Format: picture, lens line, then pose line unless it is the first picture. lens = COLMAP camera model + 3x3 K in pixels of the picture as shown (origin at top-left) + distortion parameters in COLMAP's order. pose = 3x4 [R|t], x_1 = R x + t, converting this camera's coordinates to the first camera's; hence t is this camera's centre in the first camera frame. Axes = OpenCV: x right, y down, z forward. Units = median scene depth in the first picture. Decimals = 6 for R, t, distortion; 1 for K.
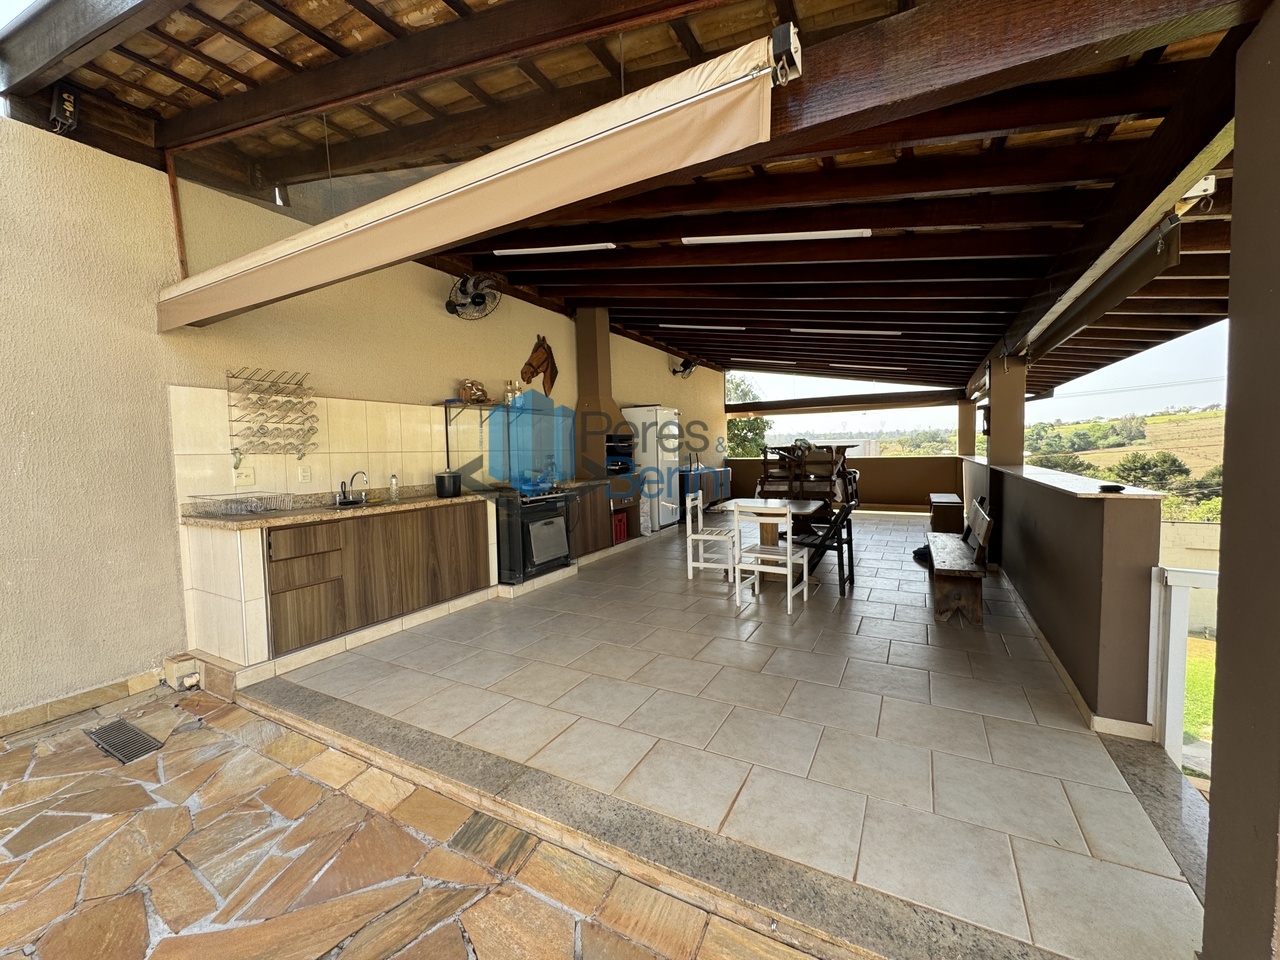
lens RADIAL K [[512.4, 0, 640.6], [0, 512.4, 477.3], [0, 0, 1]] dist [-0.003017, 0.000410]
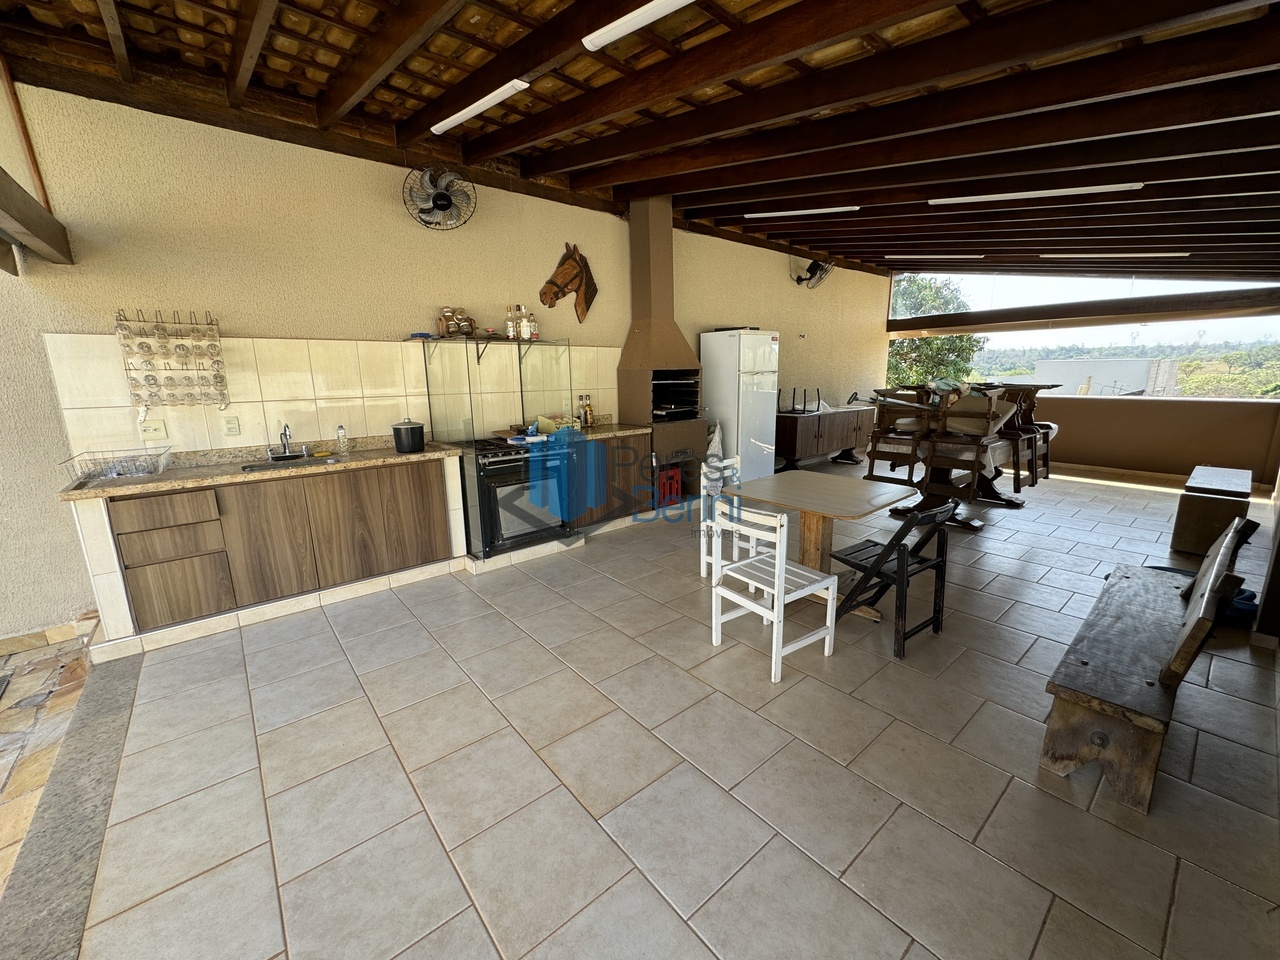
lens RADIAL K [[513.2, 0, 639.9], [0, 513.2, 477.4], [0, 0, 1]] dist [-0.001545, 0.000348]
pose [[0.931271, 0.082115, -0.354952, 0.278202], [-0.025017, 0.986382, 0.162555, -0.064526], [0.363466, -0.142503, 0.920644, 0.323902]]
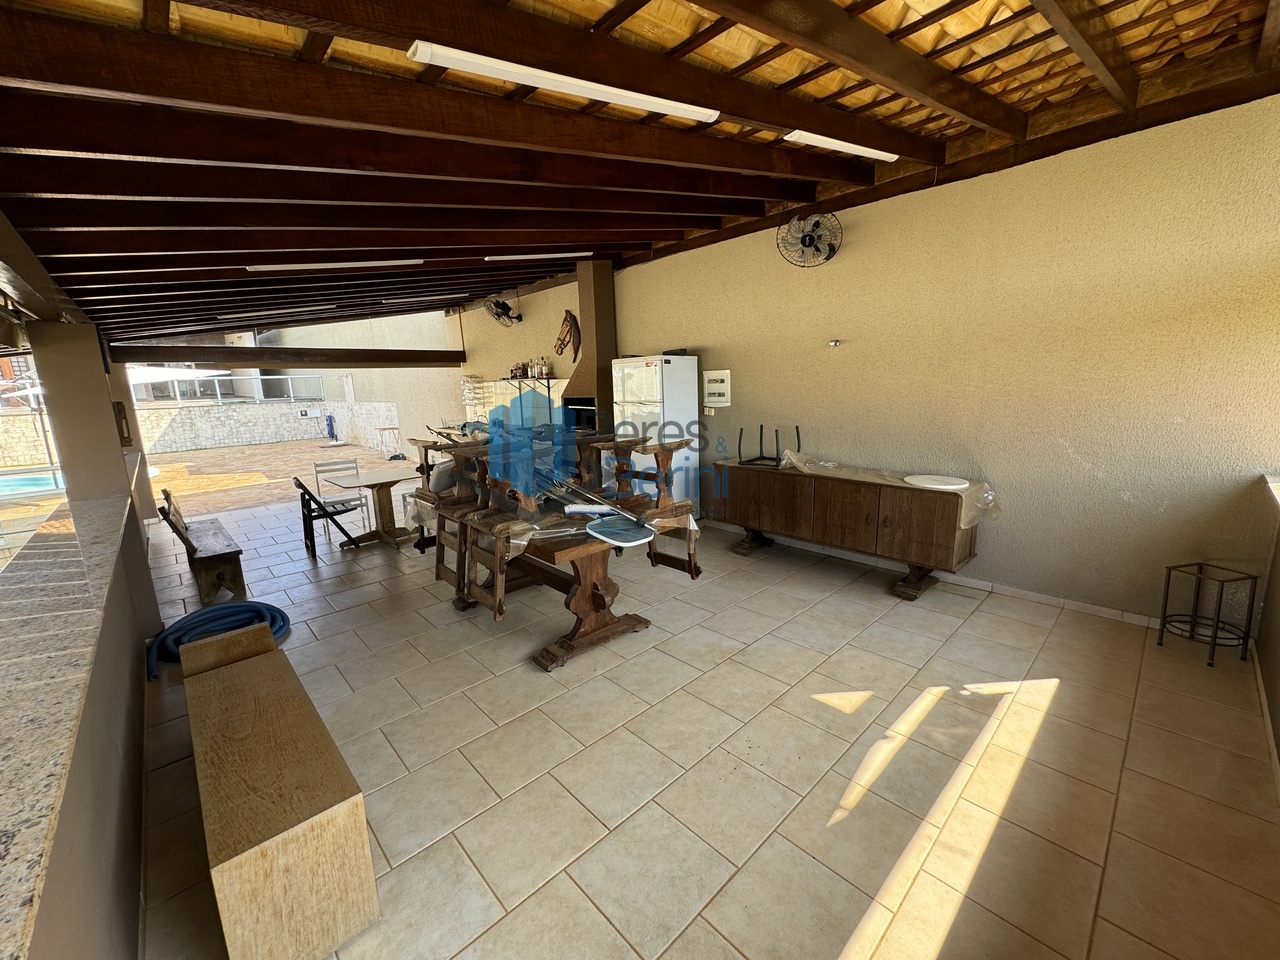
lens RADIAL K [[511.3, 0, 640.0], [0, 511.3, 480.0], [0, 0, 1]] dist [-0.002260, 0.000163]
pose [[-0.309005, 0.211520, -0.927241, 1.176193], [-0.011258, 0.974073, 0.225954, -0.208786], [0.950994, 0.080260, -0.298612, 1.967615]]
